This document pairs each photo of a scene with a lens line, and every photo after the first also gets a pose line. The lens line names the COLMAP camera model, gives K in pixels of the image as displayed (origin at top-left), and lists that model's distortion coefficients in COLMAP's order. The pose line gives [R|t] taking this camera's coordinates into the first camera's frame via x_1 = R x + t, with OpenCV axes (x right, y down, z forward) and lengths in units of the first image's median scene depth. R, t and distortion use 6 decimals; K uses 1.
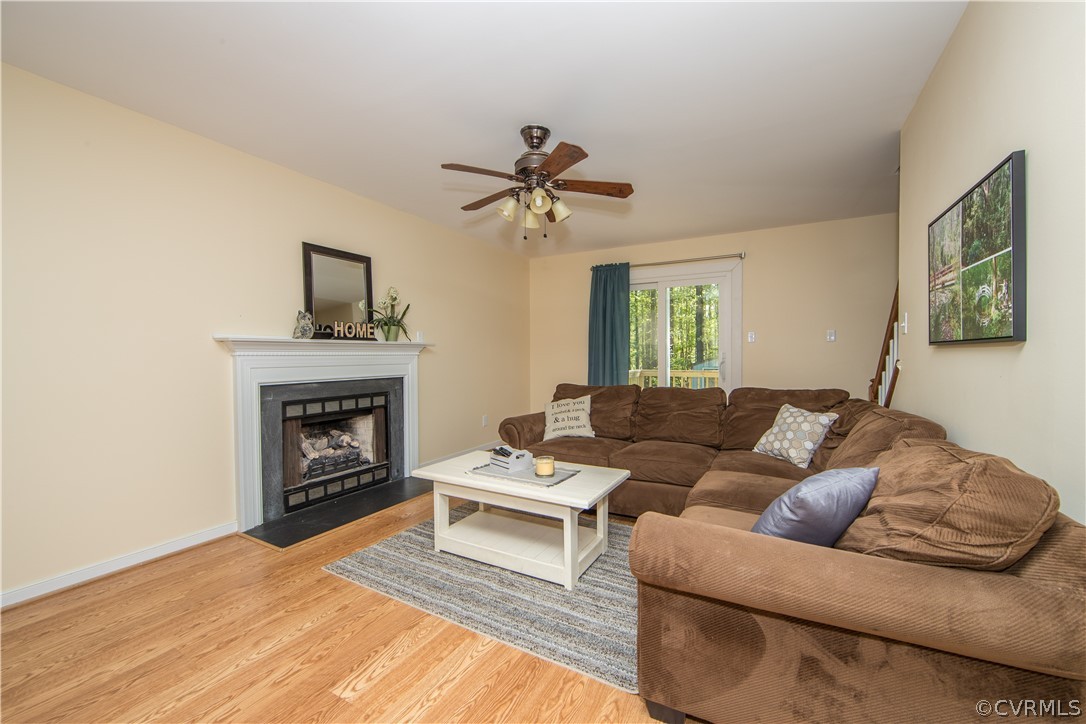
lens RADIAL K [[434.9, 0, 546.5], [0, 434.9, 357.6], [0, 0, 1]] dist [-0.002502, -0.000034]
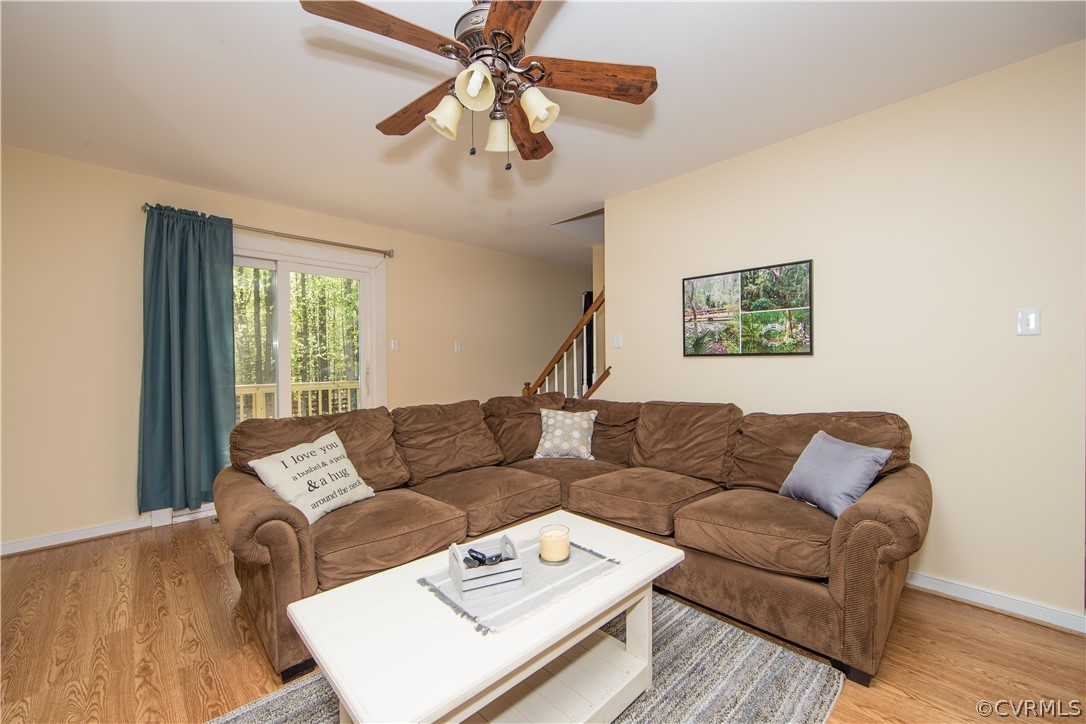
lens RADIAL K [[434.9, 0, 546.5], [0, 434.9, 357.6], [0, 0, 1]] dist [-0.002502, -0.000034]
pose [[0.294740, 0.006351, 0.955556, -0.772605], [0.012422, 0.999868, -0.010477, -0.014085], [-0.955497, 0.014958, 0.294622, 1.049344]]
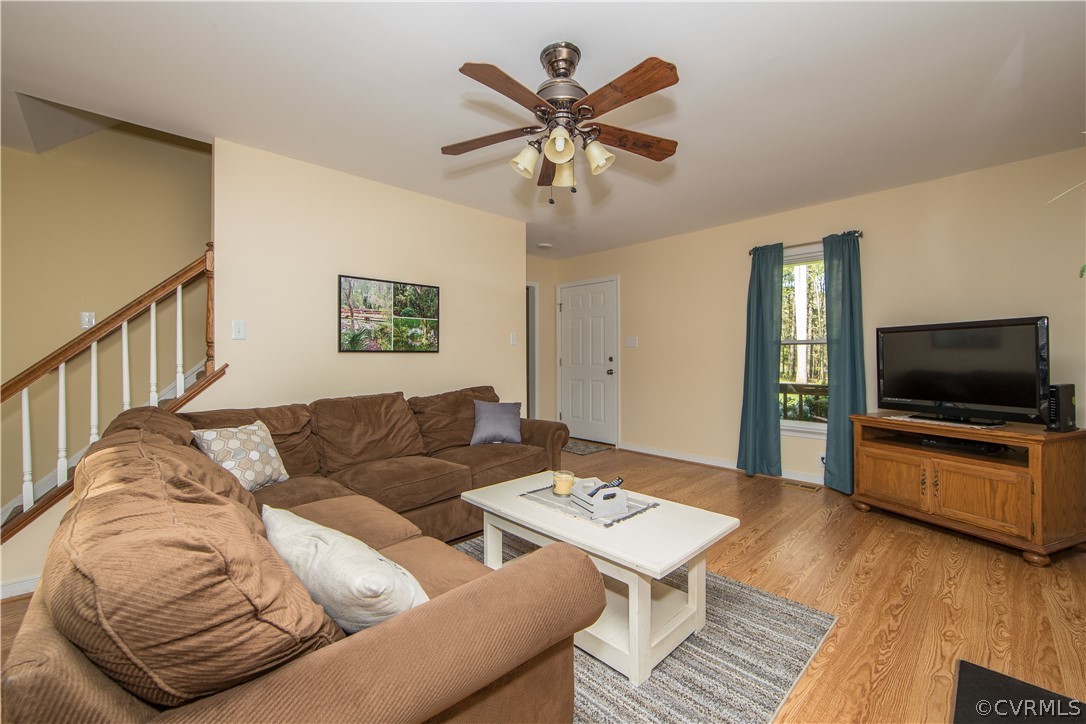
lens RADIAL K [[434.9, 0, 546.5], [0, 434.9, 357.6], [0, 0, 1]] dist [-0.002502, -0.000034]
pose [[-0.955603, 0.007971, 0.294551, -0.295671], [0.010699, 0.999913, 0.007650, -0.012987], [-0.294465, 0.010462, -0.955605, 2.356003]]
